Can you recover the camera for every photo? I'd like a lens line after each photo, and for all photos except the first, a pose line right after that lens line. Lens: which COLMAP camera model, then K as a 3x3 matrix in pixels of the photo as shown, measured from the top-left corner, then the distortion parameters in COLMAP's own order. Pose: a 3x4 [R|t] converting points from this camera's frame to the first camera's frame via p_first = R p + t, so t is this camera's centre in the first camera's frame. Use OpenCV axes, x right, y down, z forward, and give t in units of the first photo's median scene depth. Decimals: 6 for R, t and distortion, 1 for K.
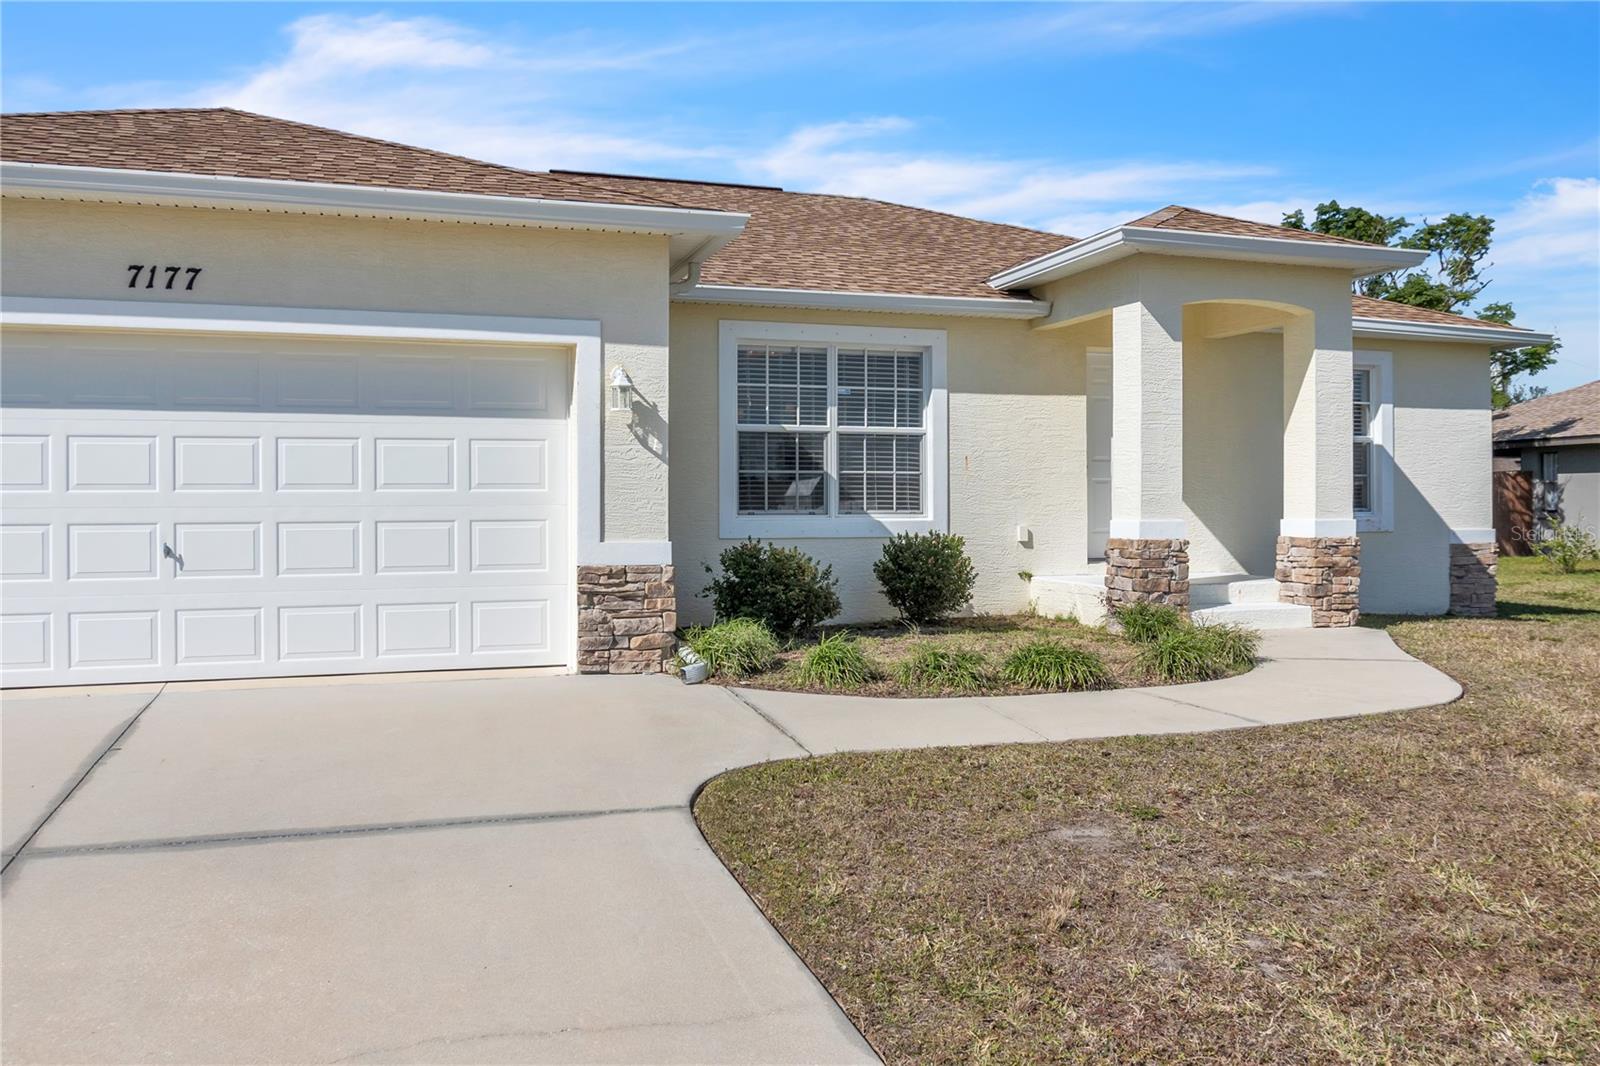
lens RADIAL K [[1280.6, 0, 801.3], [0, 1280.6, 501.6], [0, 0, 1]] dist [-0.018094, -0.001380]
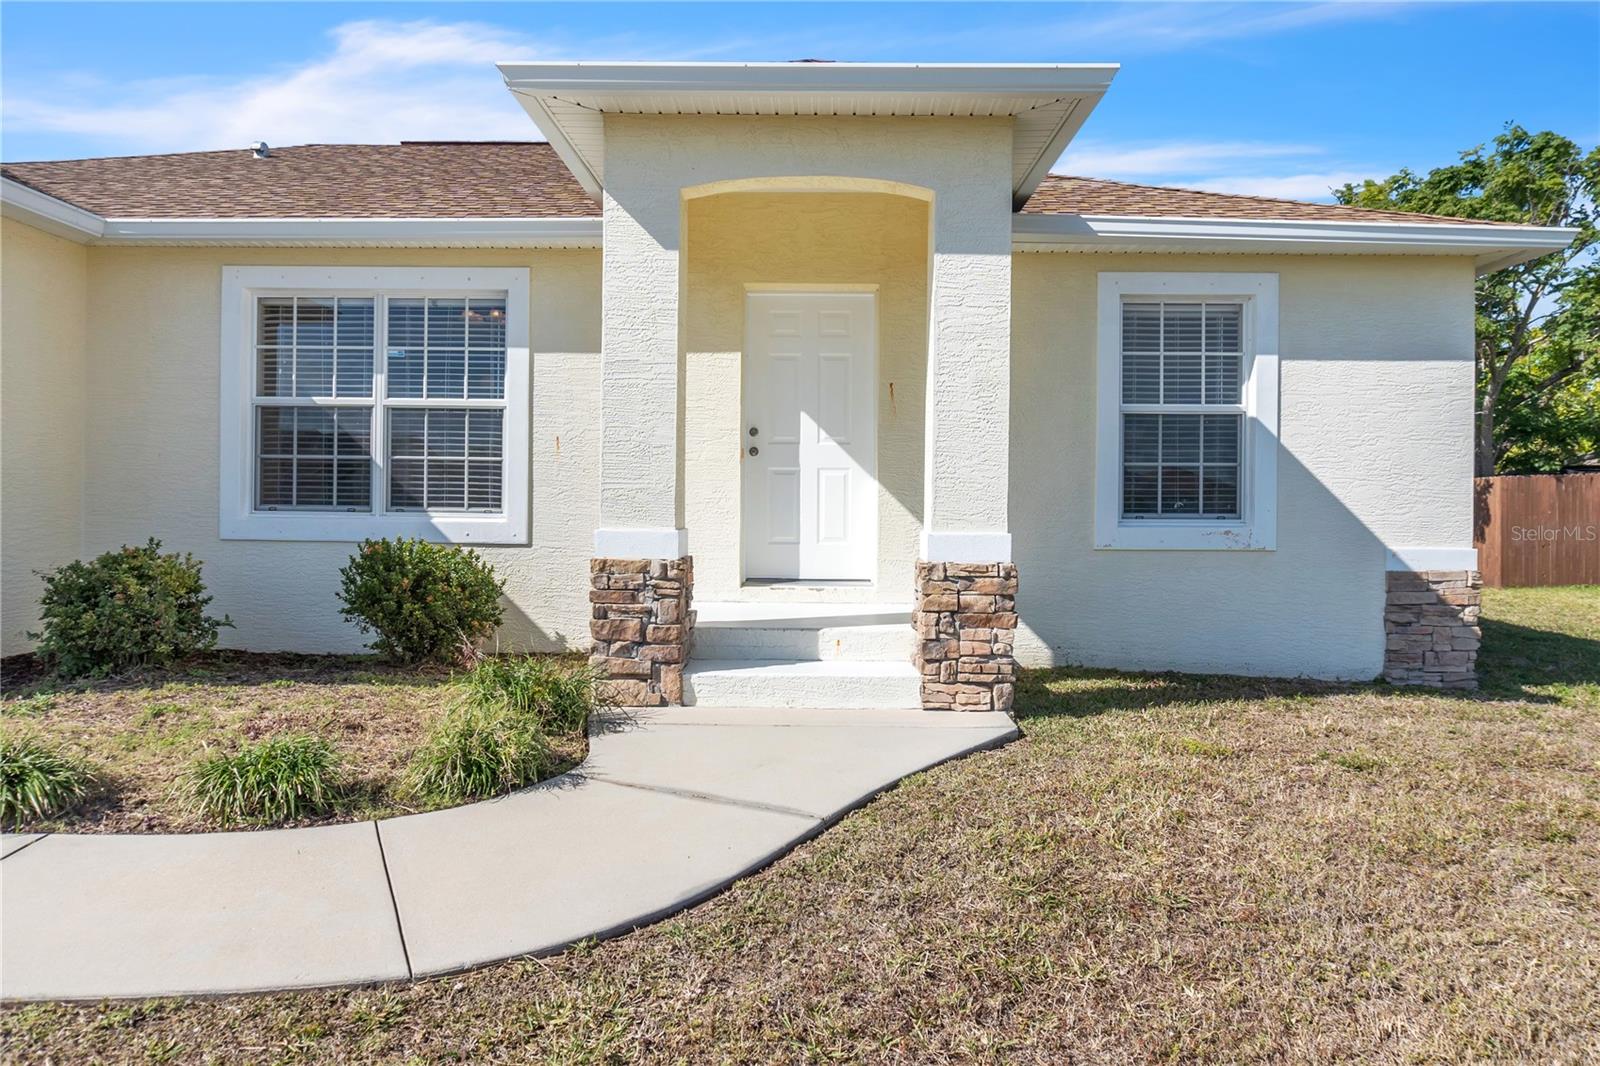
lens RADIAL K [[1094.5, 0, 819.7], [0, 1094.5, 504.8], [0, 0, 1]] dist [-0.020947, 0.005466]
pose [[0.945563, 0.013412, -0.325162, 0.511598], [-0.010300, 0.999883, 0.011290, -0.004508], [0.325276, -0.007326, 0.945591, 0.478109]]
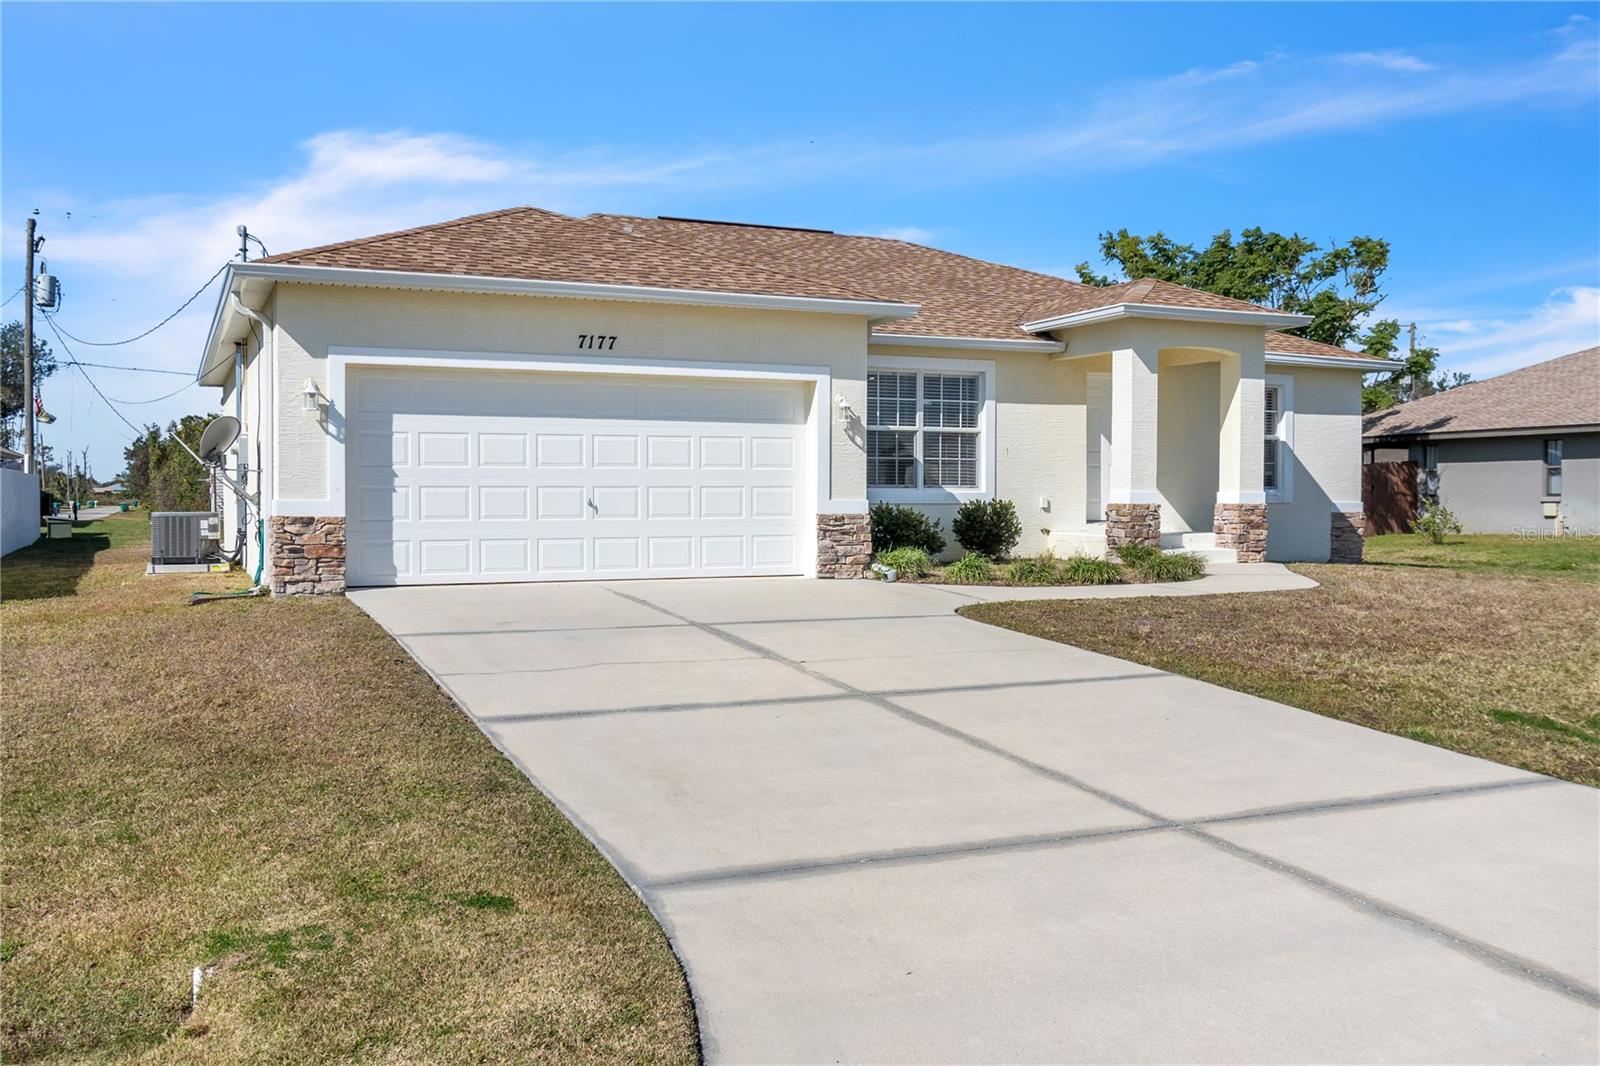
lens RADIAL K [[1511.0, 0, 837.1], [0, 1511.0, 544.3], [0, 0, 1]] dist [-0.020626, 0.000000]
pose [[0.992227, -0.001004, 0.124437, -0.291597], [-0.003200, 0.999431, 0.033579, 0.017522], [-0.124400, -0.033717, 0.991659, -0.711464]]
